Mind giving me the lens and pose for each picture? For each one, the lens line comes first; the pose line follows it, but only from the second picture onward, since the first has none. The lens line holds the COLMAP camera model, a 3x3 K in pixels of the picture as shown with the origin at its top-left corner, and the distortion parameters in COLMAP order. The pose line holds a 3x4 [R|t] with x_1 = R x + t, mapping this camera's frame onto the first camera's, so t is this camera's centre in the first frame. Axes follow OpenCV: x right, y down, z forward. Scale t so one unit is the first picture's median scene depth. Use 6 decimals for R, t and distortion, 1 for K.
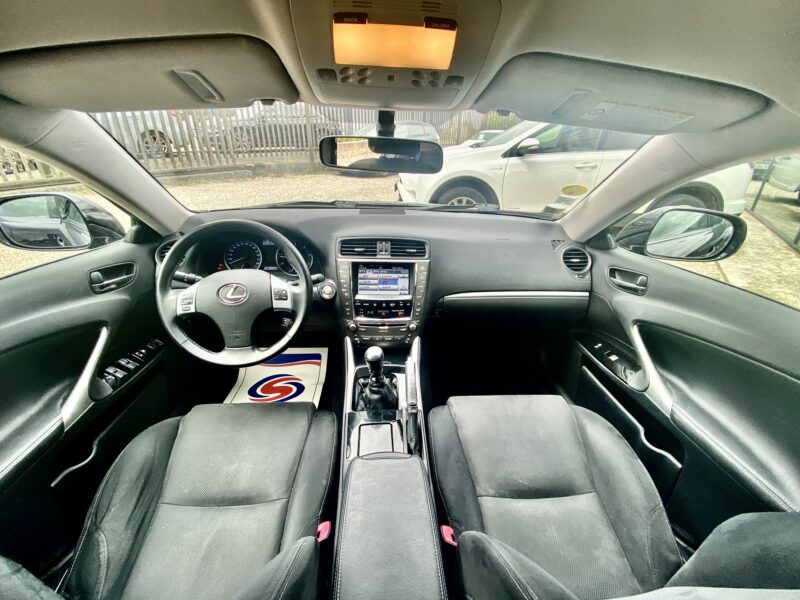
lens RADIAL K [[319.1, 0, 400.0], [0, 319.1, 300.0], [0, 0, 1]] dist [0.029483, -0.000170]
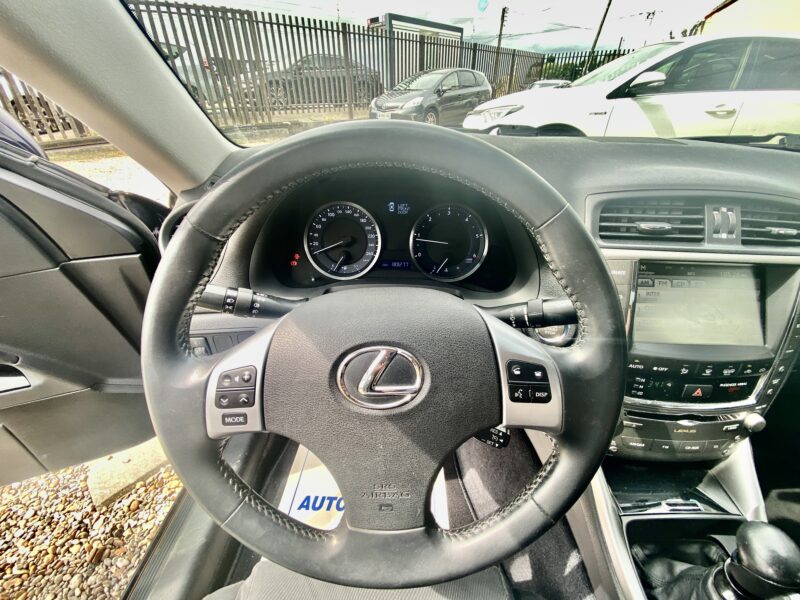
lens RADIAL K [[327.7, 0, 400.0], [0, 327.7, 300.0], [0, 0, 1]] dist [-0.000134, -0.000125]
pose [[0.995561, 0.029490, -0.089383, -0.095496], [-0.021561, 0.995851, 0.088407, -0.024194], [0.091619, -0.086087, 0.992066, 0.141601]]
